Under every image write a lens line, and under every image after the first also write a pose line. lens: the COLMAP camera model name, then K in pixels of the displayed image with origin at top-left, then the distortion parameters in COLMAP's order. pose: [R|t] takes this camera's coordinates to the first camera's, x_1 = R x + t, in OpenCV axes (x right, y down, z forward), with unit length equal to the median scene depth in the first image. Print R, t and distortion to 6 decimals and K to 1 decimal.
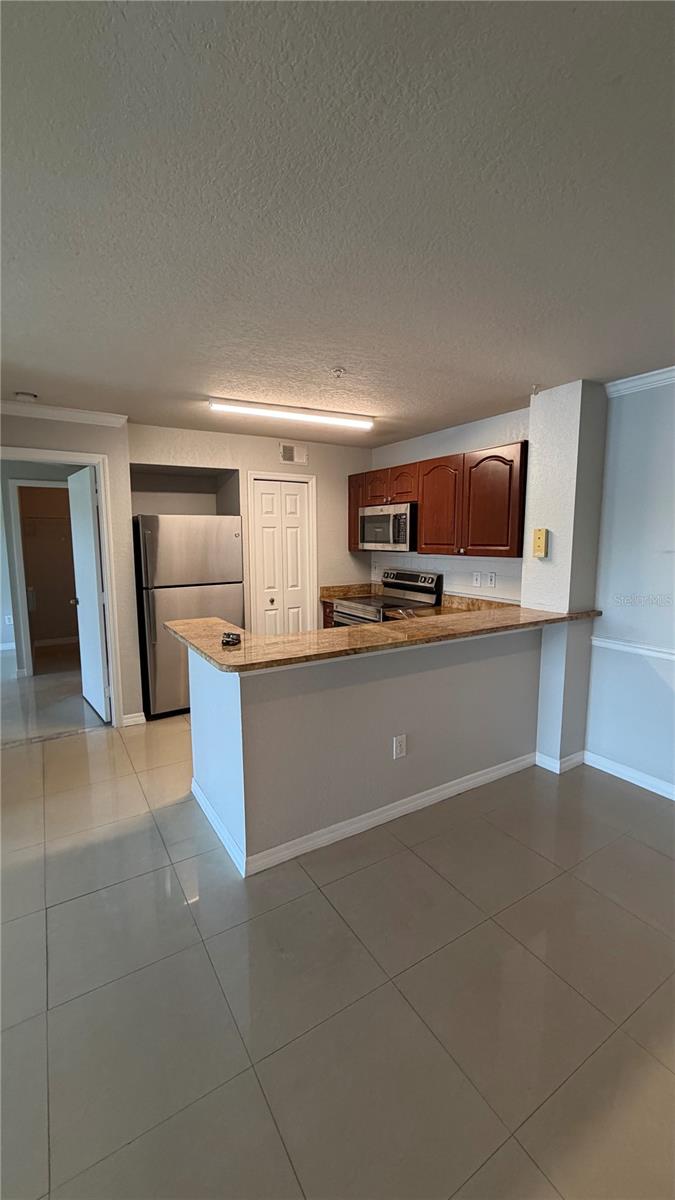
lens RADIAL K [[480.6, 0, 337.7], [0, 480.6, 597.8], [0, 0, 1]] dist [0.000972, 0.000021]
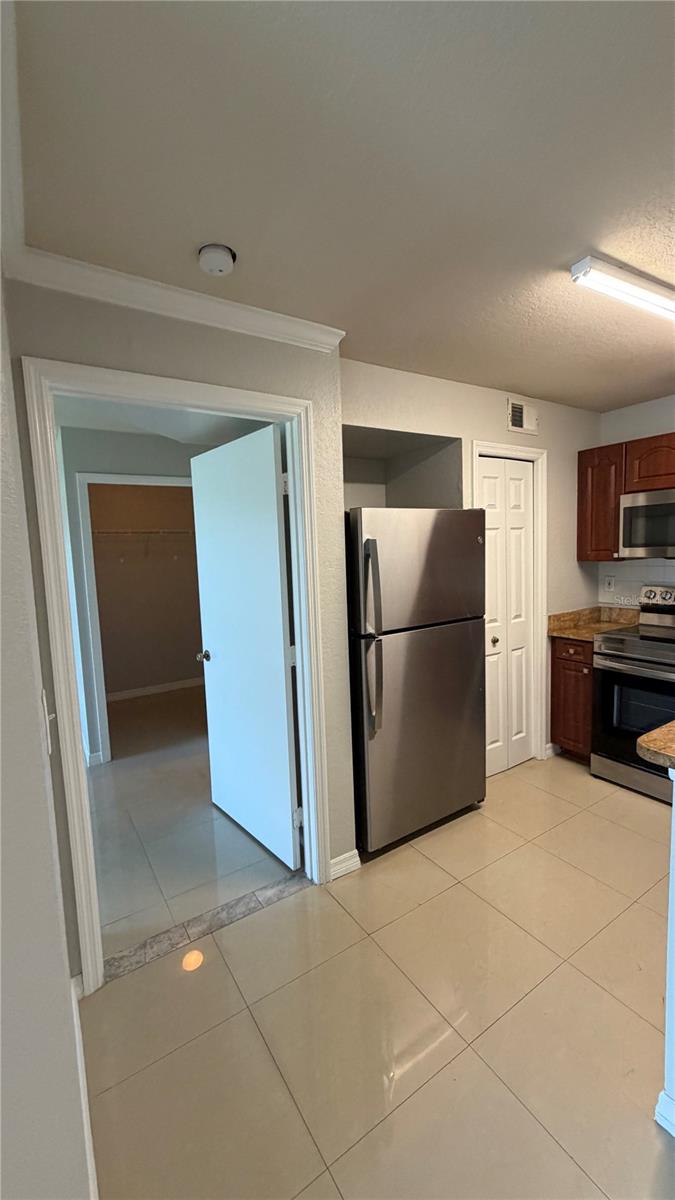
lens RADIAL K [[480.6, 0, 338.7], [0, 480.6, 597.2], [0, 0, 1]] dist [0.000972, 0.000021]
pose [[0.999113, -0.036184, 0.021546, -0.373561], [0.036854, 0.998822, -0.031551, -0.041624], [-0.020379, 0.032317, 0.999270, 0.360428]]
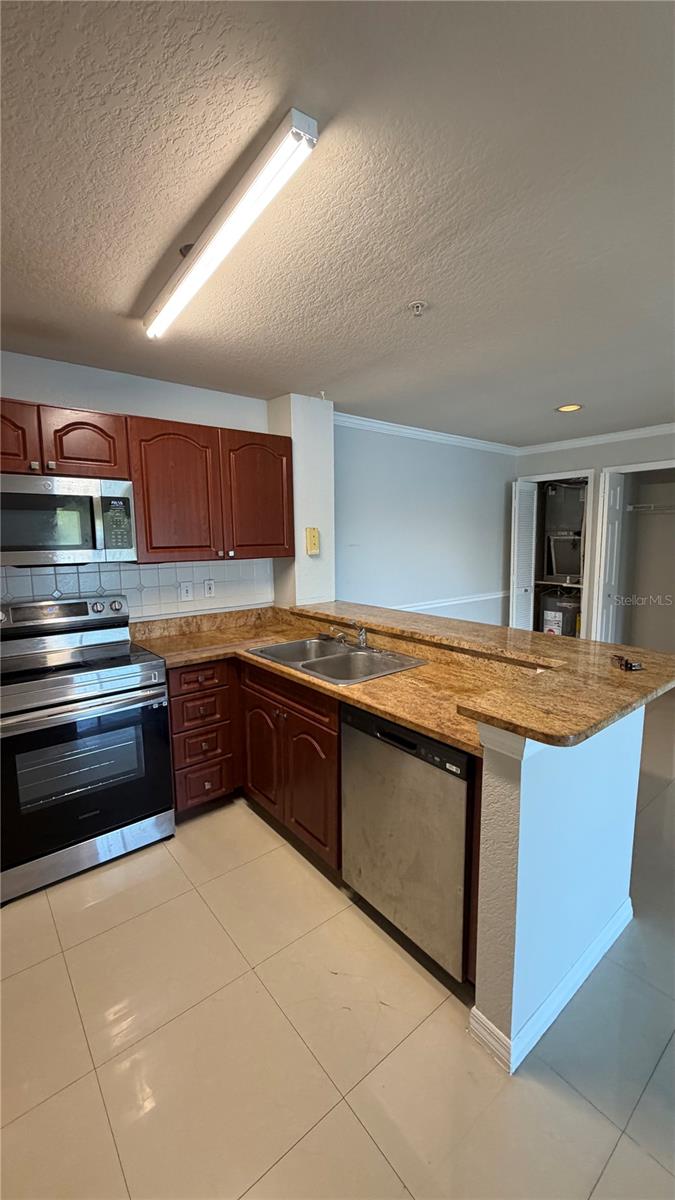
lens RADIAL K [[480.6, 0, 335.3], [0, 480.6, 593.6], [0, 0, 1]] dist [0.000972, 0.000021]
pose [[-0.127910, -0.117849, 0.984759, -0.444862], [0.135535, 0.981523, 0.135067, -0.094548], [-0.982481, 0.150746, -0.109574, 0.750767]]
